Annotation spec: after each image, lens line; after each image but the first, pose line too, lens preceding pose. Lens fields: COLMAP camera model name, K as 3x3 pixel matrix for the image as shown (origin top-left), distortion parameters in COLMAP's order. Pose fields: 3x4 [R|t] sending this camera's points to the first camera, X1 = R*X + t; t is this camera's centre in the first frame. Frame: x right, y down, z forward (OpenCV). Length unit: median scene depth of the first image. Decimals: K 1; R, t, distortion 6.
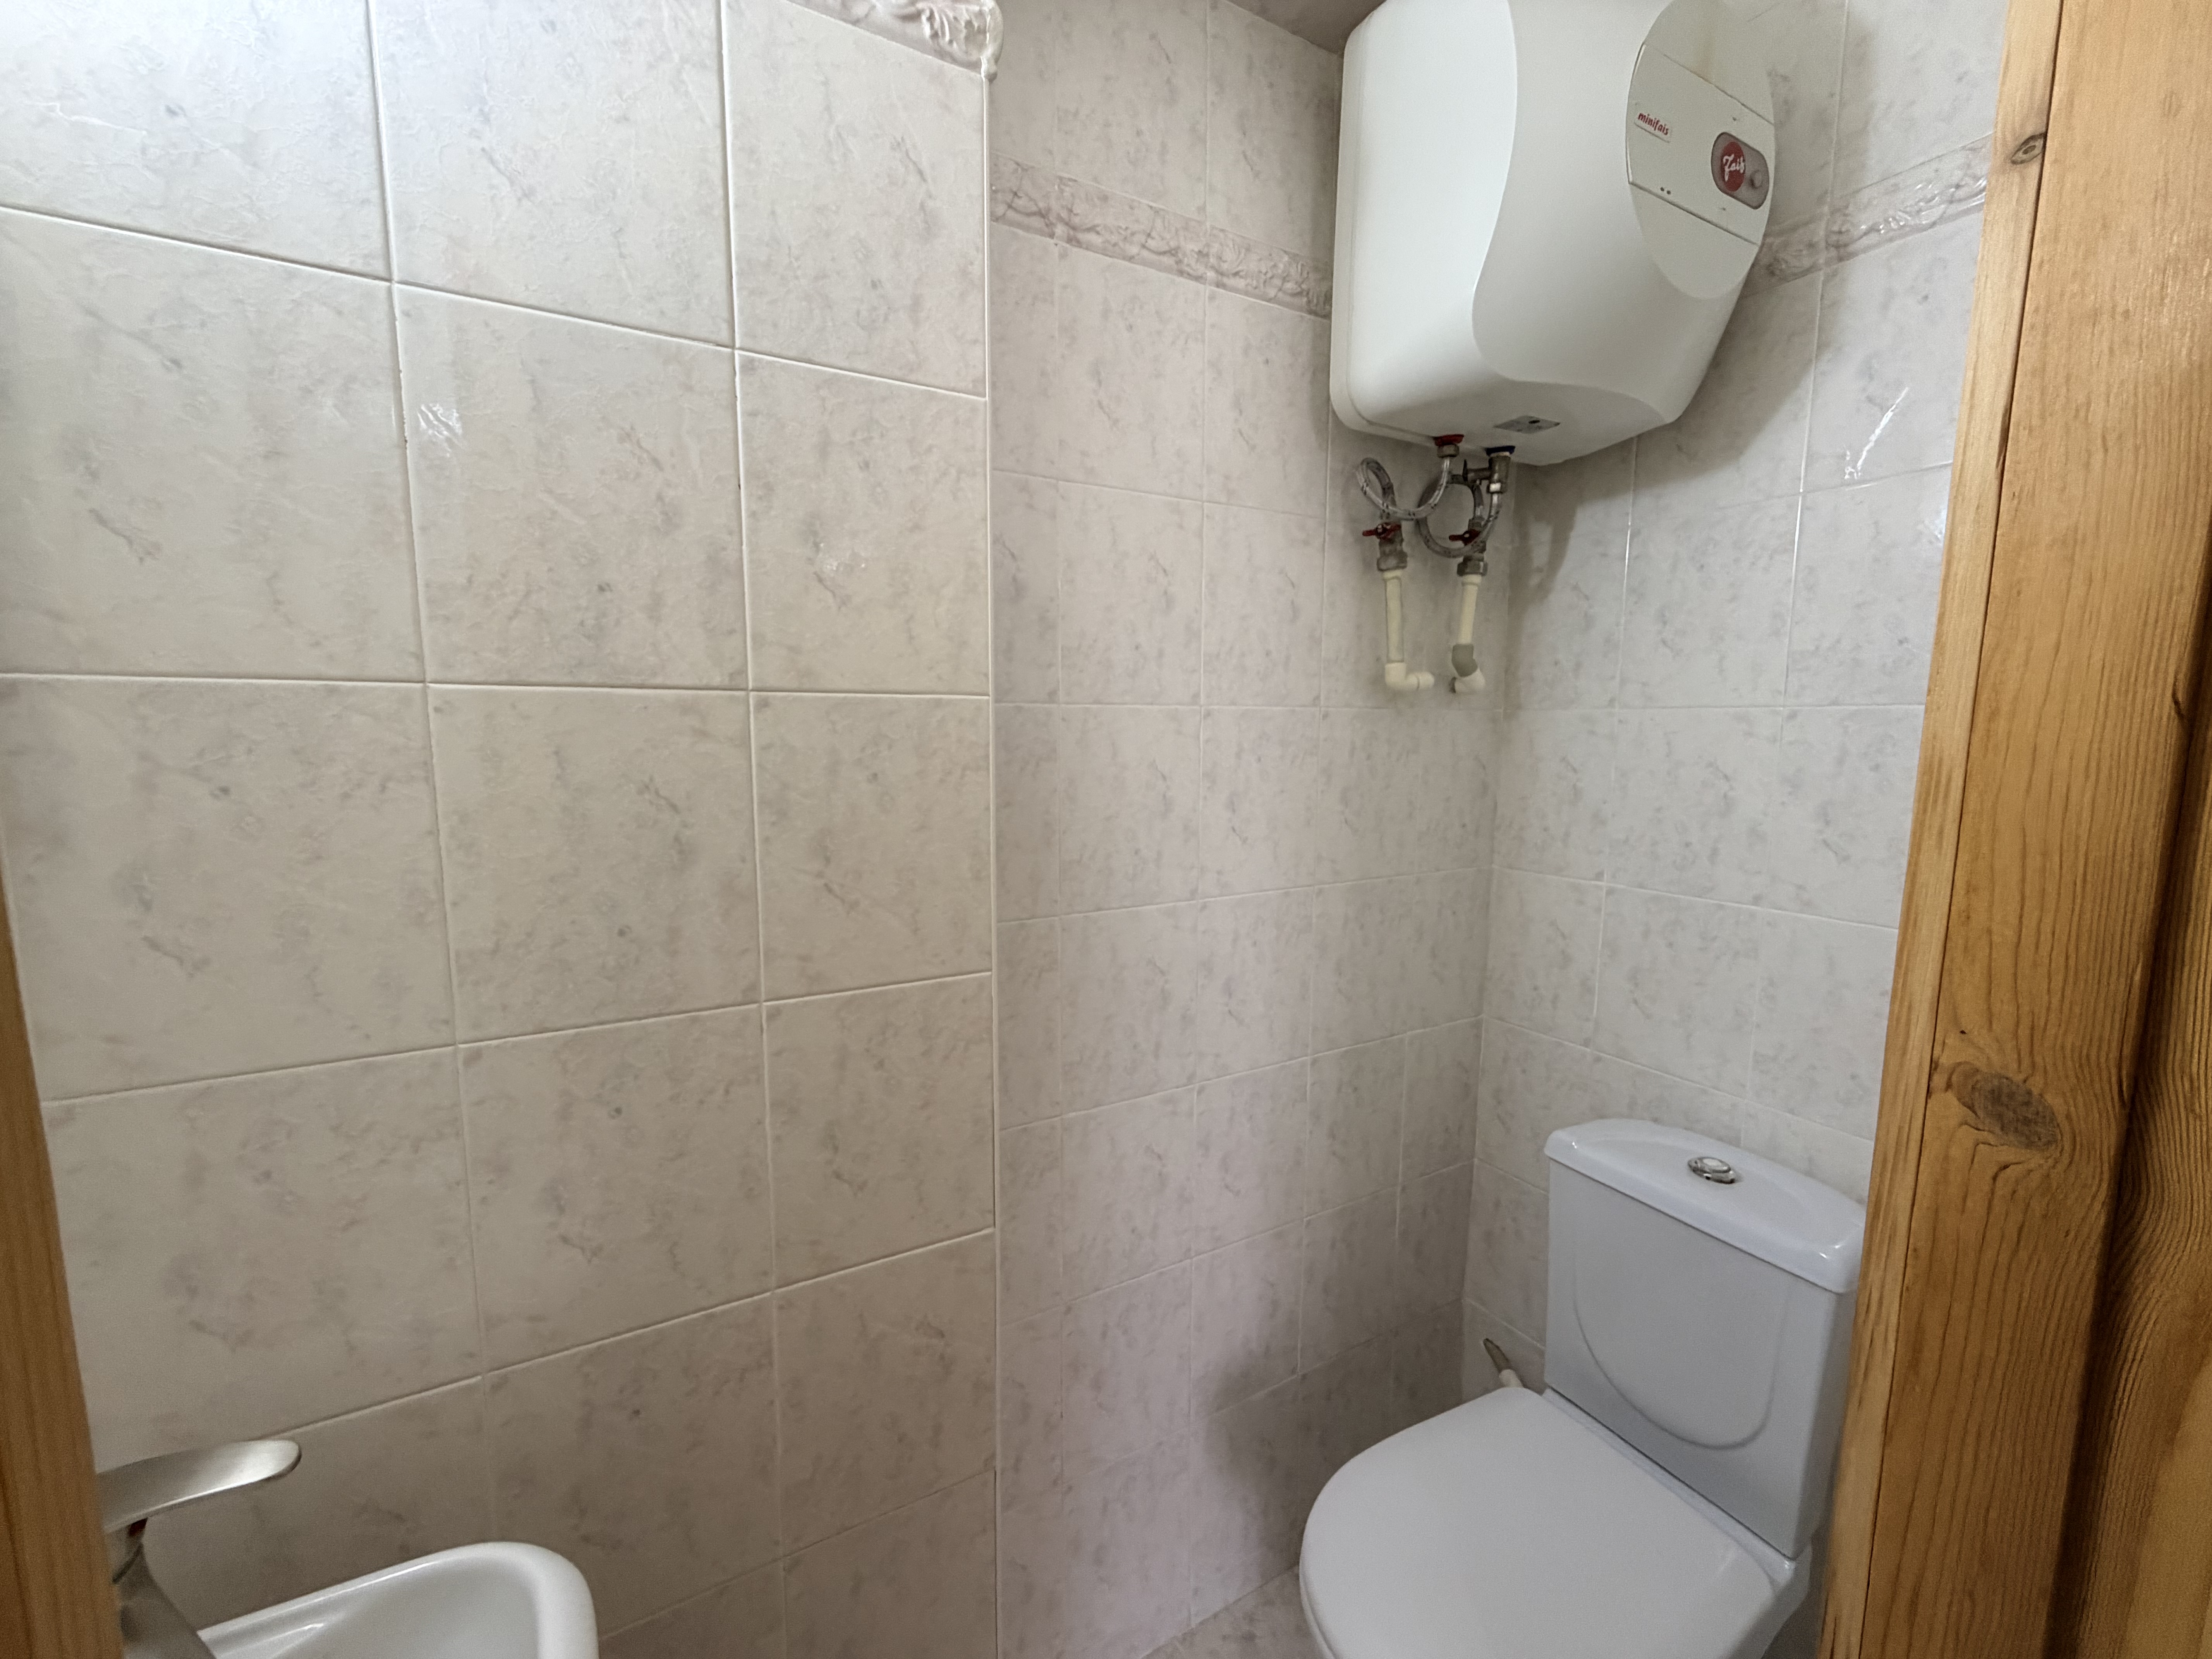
lens RADIAL K [[879.7, 0, 1098.9], [0, 879.7, 824.9], [0, 0, 1]] dist [-0.000474, 0.000102]
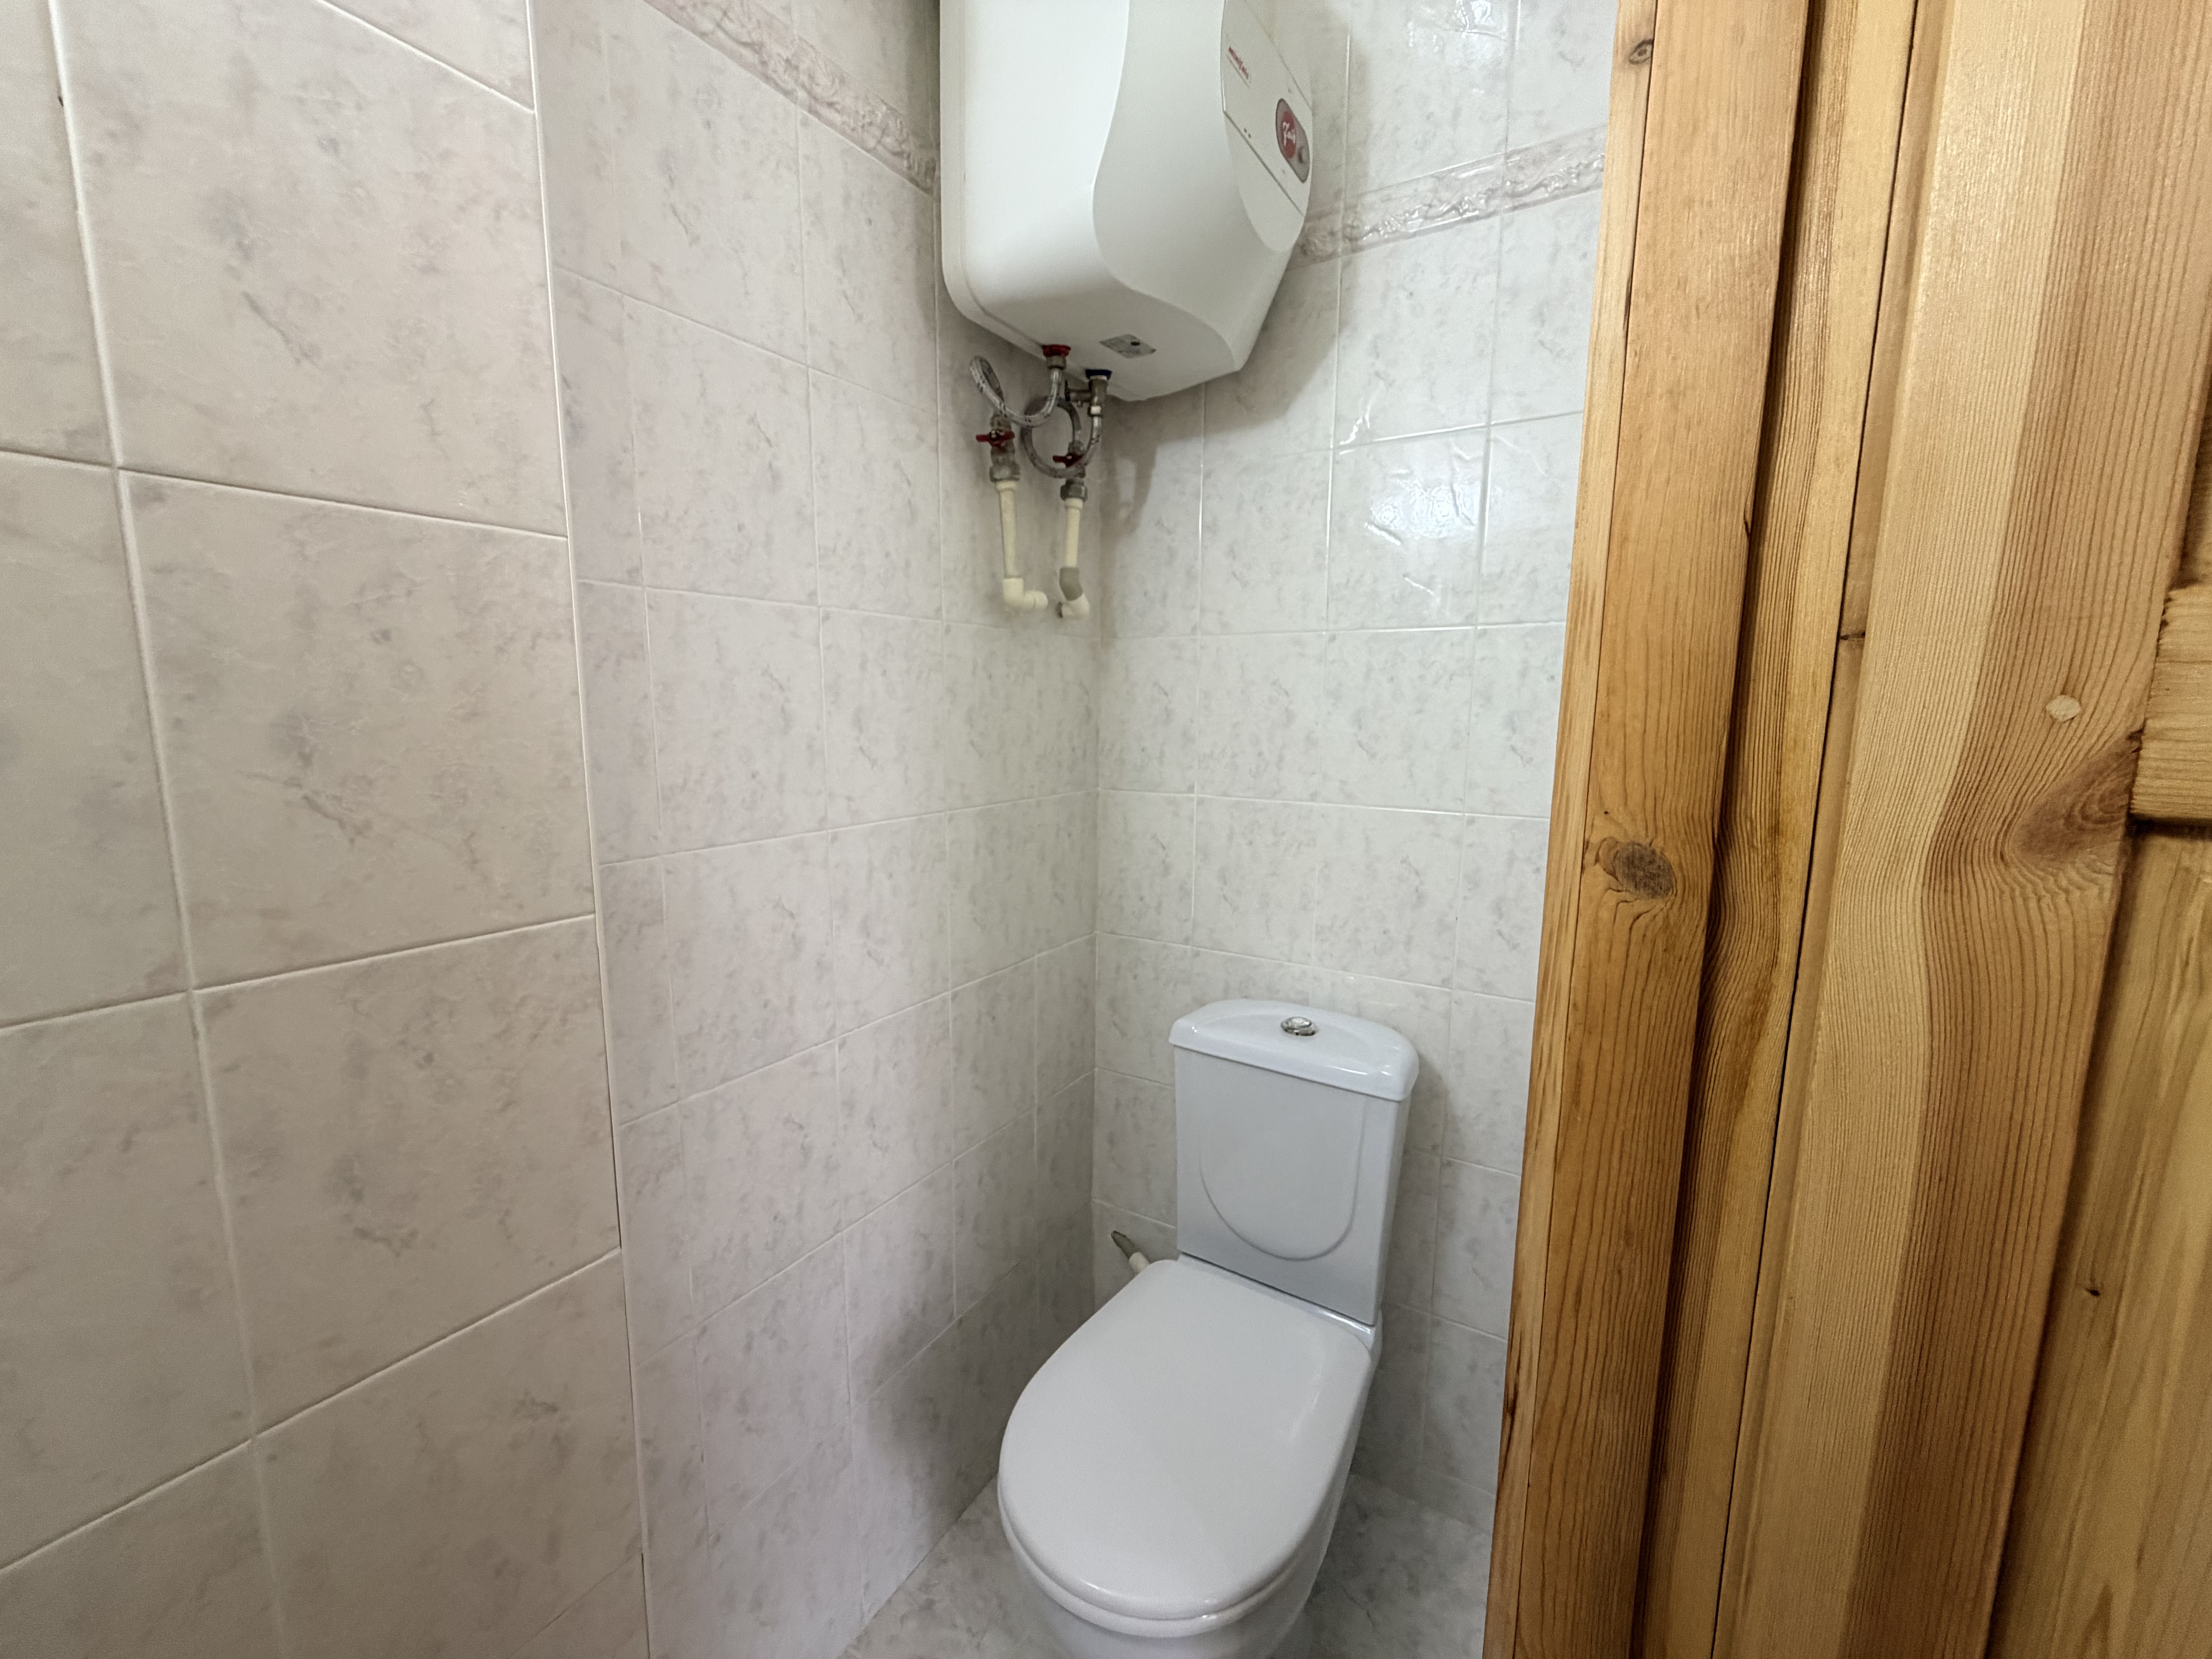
lens RADIAL K [[879.7, 0, 1097.9], [0, 879.7, 825.3], [0, 0, 1]] dist [-0.000474, 0.000102]
pose [[0.877525, -0.065837, 0.474989, -0.104151], [0.052068, 0.997756, 0.042104, 0.088298], [-0.476695, -0.012216, 0.878984, 0.146725]]
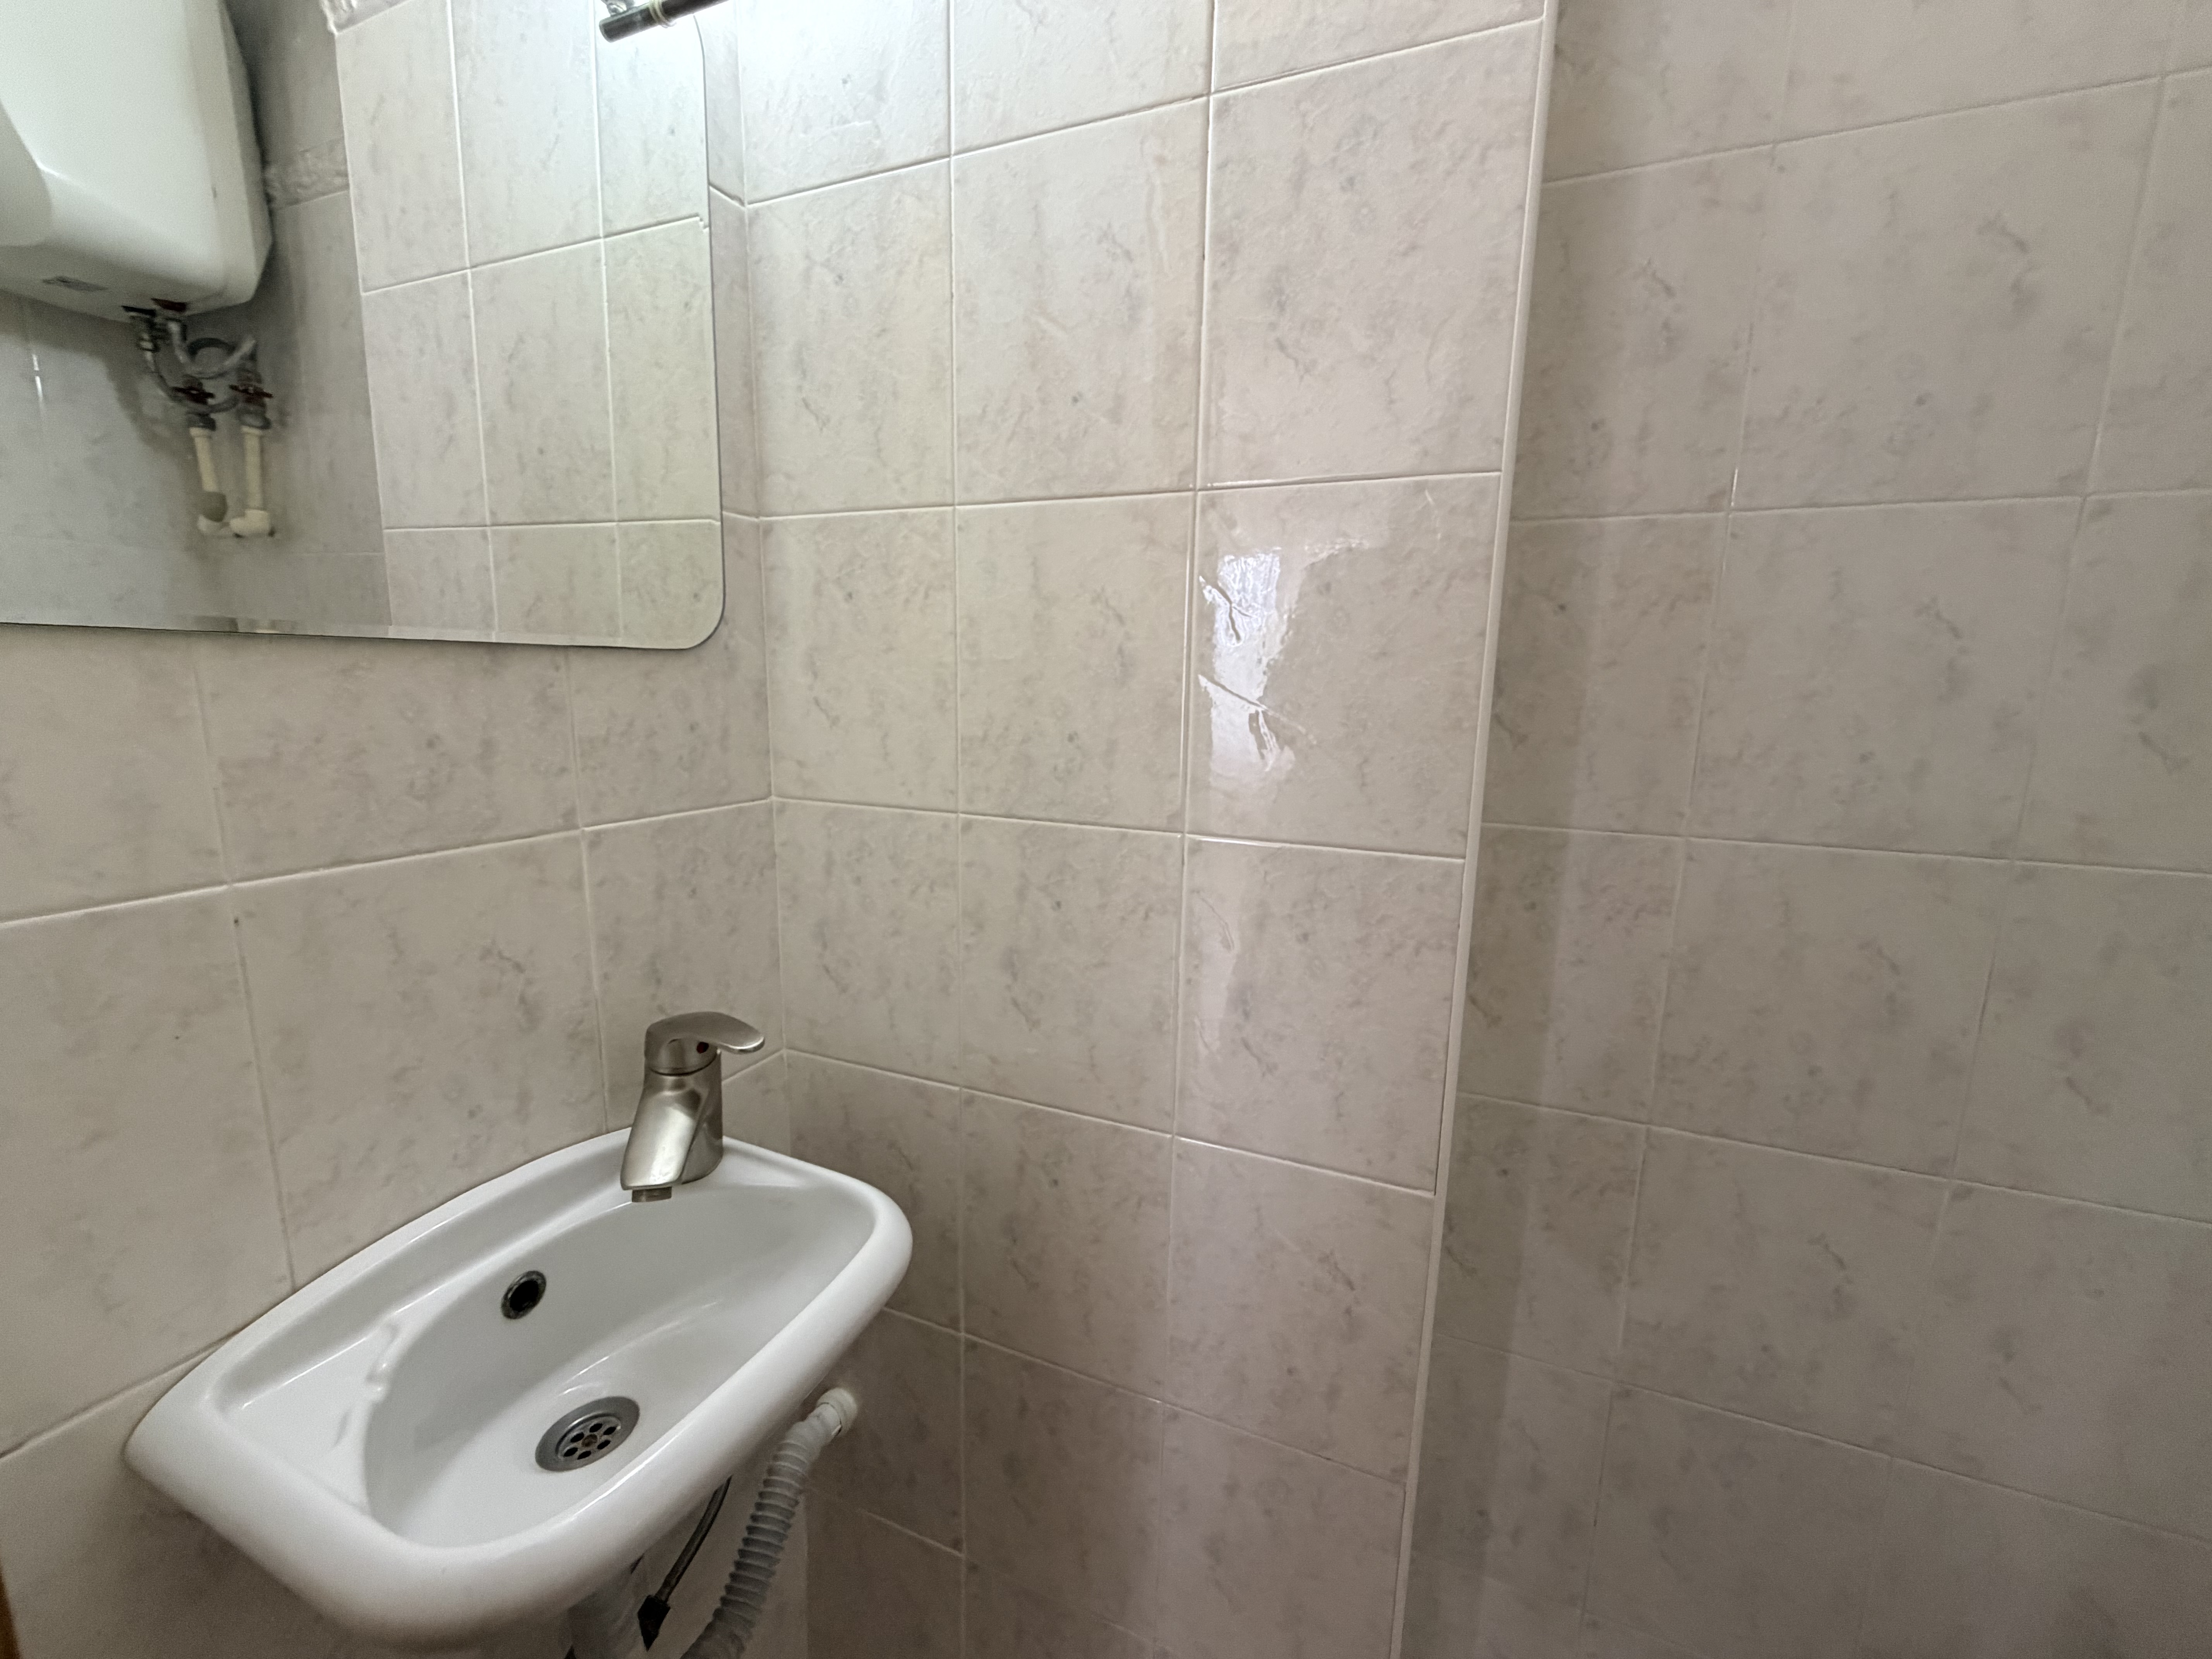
lens RADIAL K [[879.7, 0, 1102.7], [0, 879.7, 827.1], [0, 0, 1]] dist [-0.000474, 0.000102]
pose [[0.623340, 0.140520, -0.769222, 0.272784], [-0.103075, 0.989903, 0.097306, 0.106640], [0.775128, 0.018633, 0.631530, 0.317395]]
